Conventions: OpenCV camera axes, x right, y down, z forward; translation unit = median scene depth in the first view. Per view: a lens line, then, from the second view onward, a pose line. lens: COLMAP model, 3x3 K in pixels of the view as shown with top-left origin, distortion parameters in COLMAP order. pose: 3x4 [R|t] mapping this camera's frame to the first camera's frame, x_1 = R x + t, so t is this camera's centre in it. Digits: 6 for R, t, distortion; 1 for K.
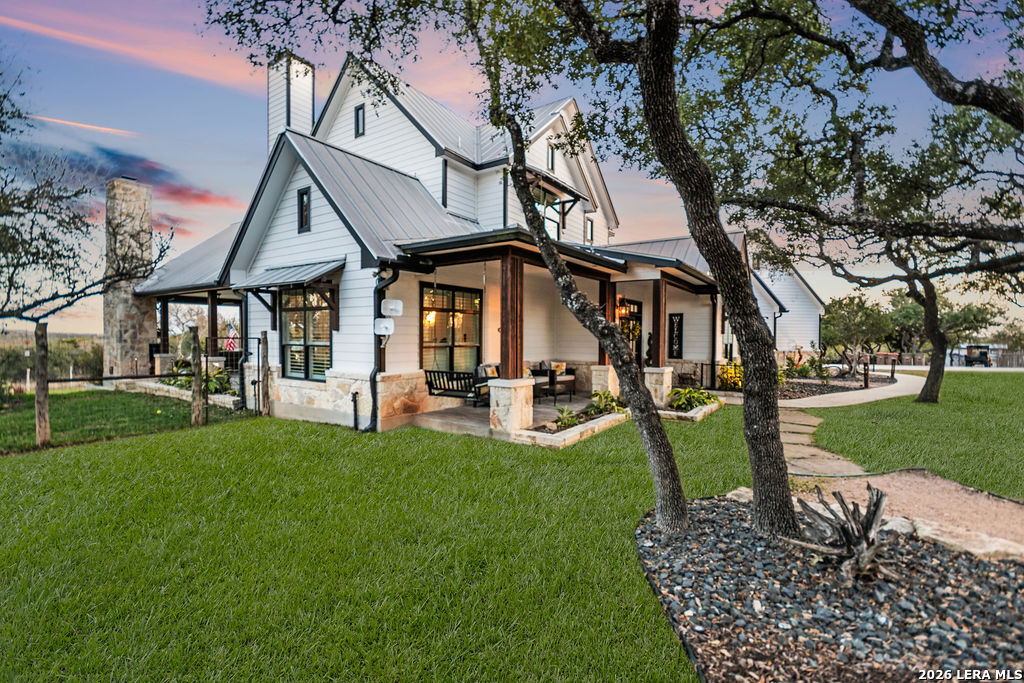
lens RADIAL K [[453.7, 0, 515.2], [0, 453.7, 341.6], [0, 0, 1]] dist [0.000350, -0.005252]
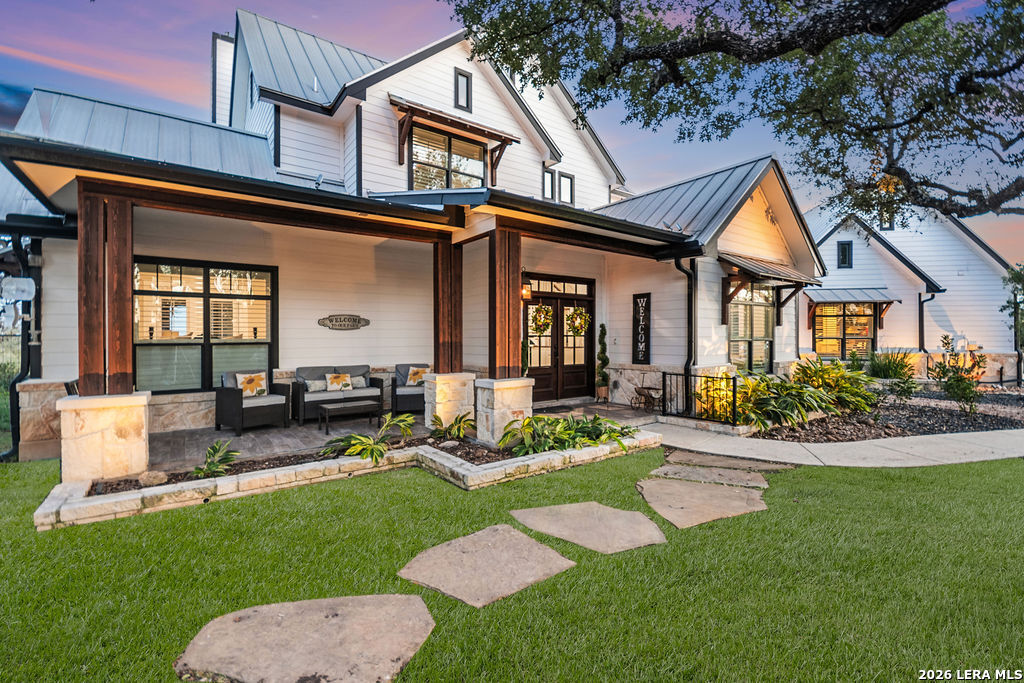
lens RADIAL K [[453.7, 0, 510.4], [0, 453.7, 335.2], [0, 0, 1]] dist [0.000350, -0.005252]
pose [[0.943661, -0.008765, -0.330797, 0.410595], [0.003380, 0.999852, -0.016850, 0.006932], [0.330896, 0.014783, 0.943551, 0.346328]]
